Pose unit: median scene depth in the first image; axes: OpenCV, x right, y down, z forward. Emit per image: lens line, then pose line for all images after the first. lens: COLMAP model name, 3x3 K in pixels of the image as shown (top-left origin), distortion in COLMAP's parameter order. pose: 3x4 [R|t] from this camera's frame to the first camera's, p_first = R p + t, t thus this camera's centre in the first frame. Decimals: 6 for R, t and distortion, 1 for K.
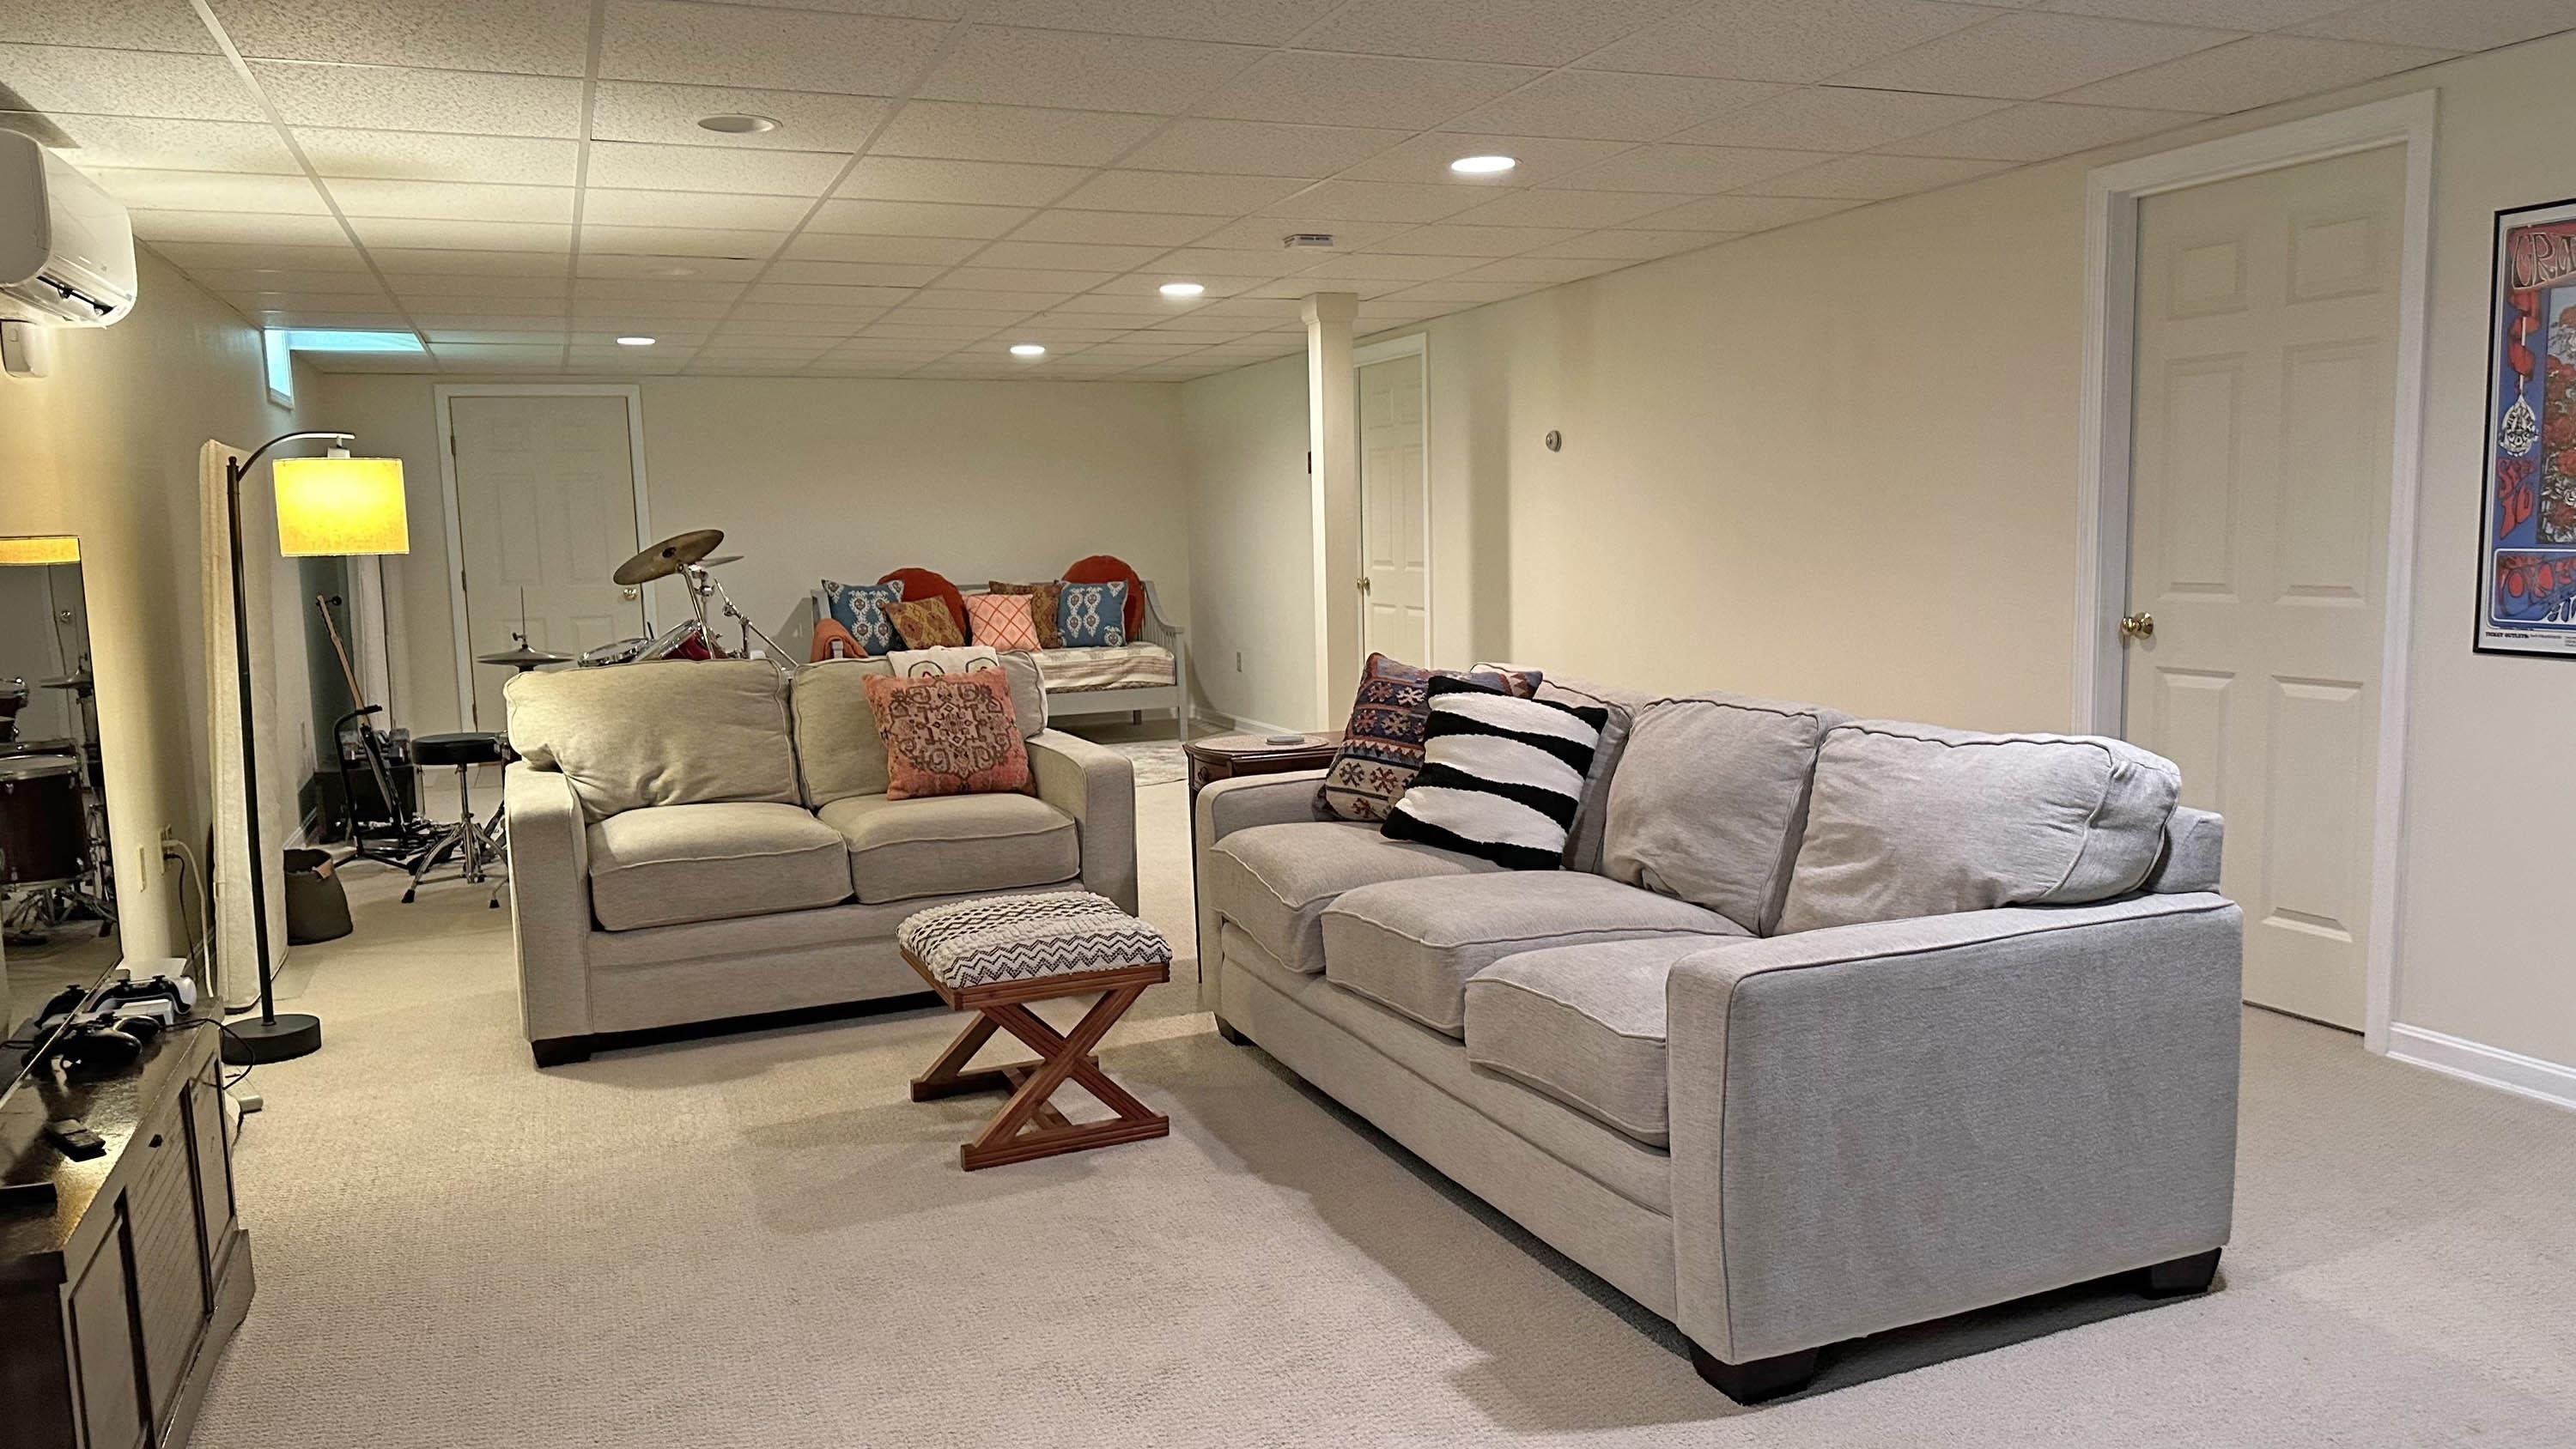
lens RADIAL K [[1817.1, 0, 1297.1], [0, 1817.1, 731.9], [0, 0, 1]] dist [0.045229, -0.027316]
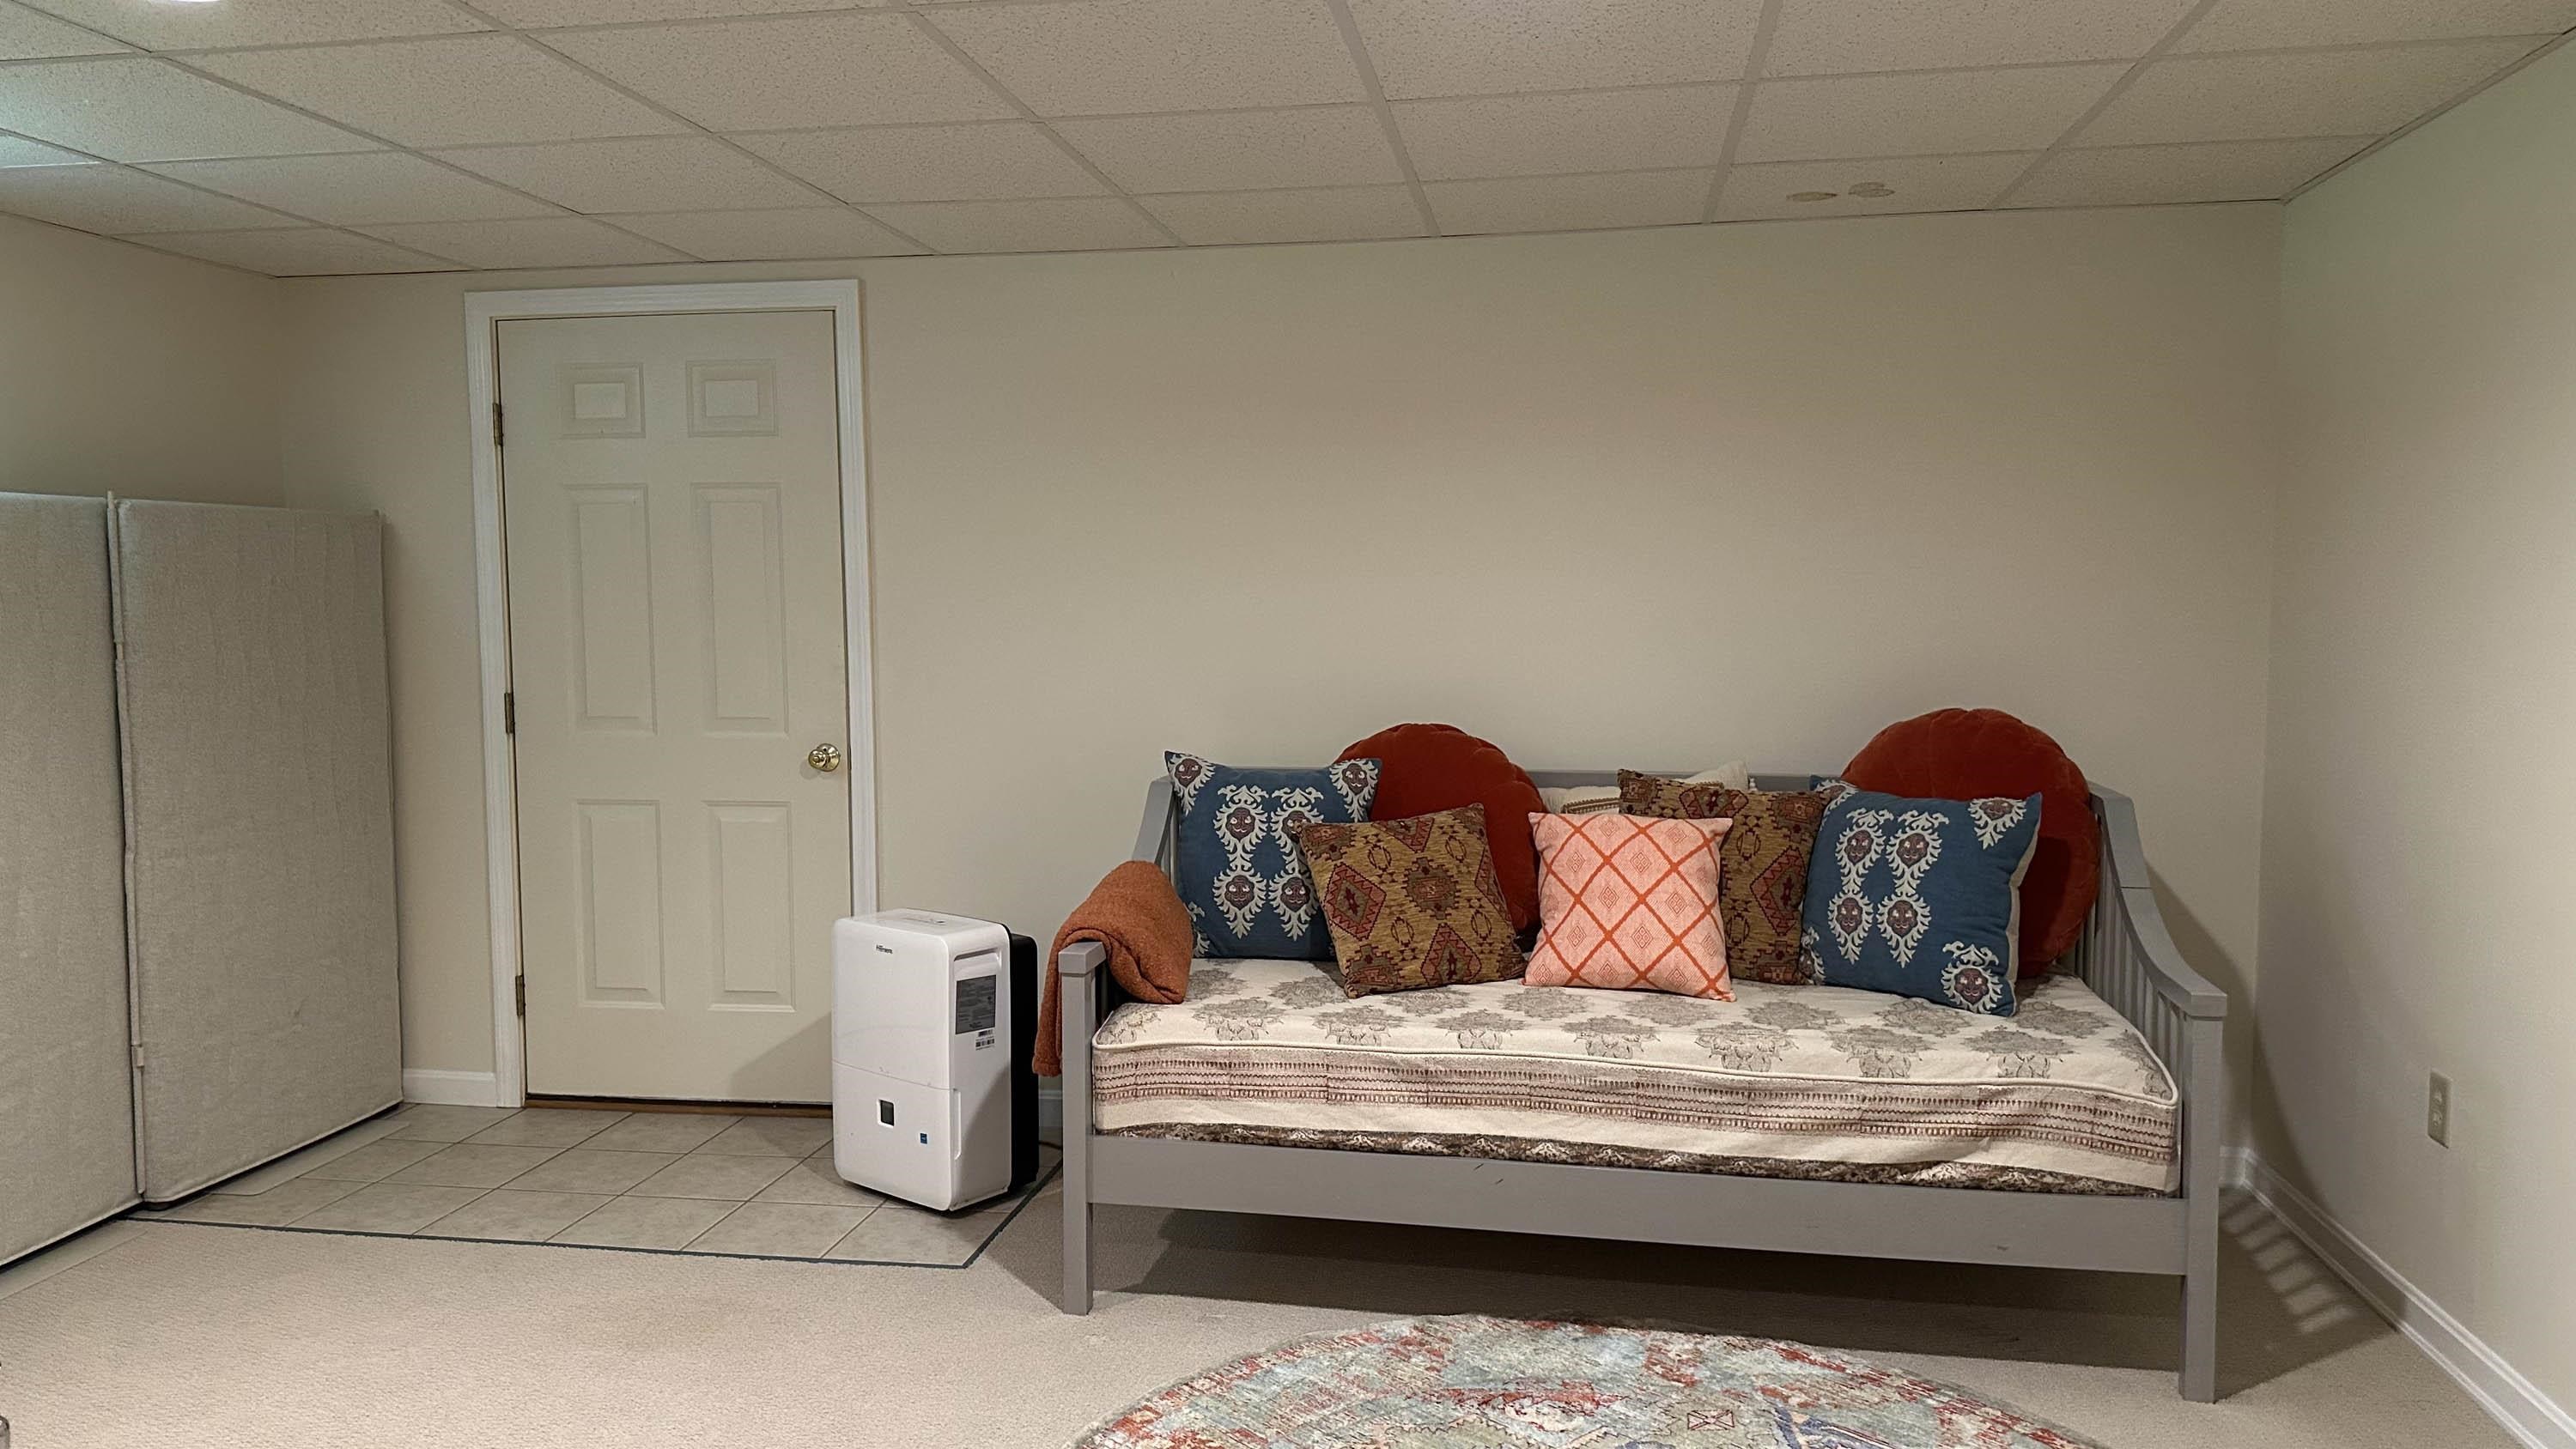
lens RADIAL K [[1817.1, 0, 1273.8], [0, 1817.1, 743.0], [0, 0, 1]] dist [0.045229, -0.027316]
pose [[0.850850, 0.059539, -0.522024, -0.041207], [-0.077653, 0.996897, -0.012867, -0.080125], [0.519638, 0.051485, 0.852834, 0.672172]]
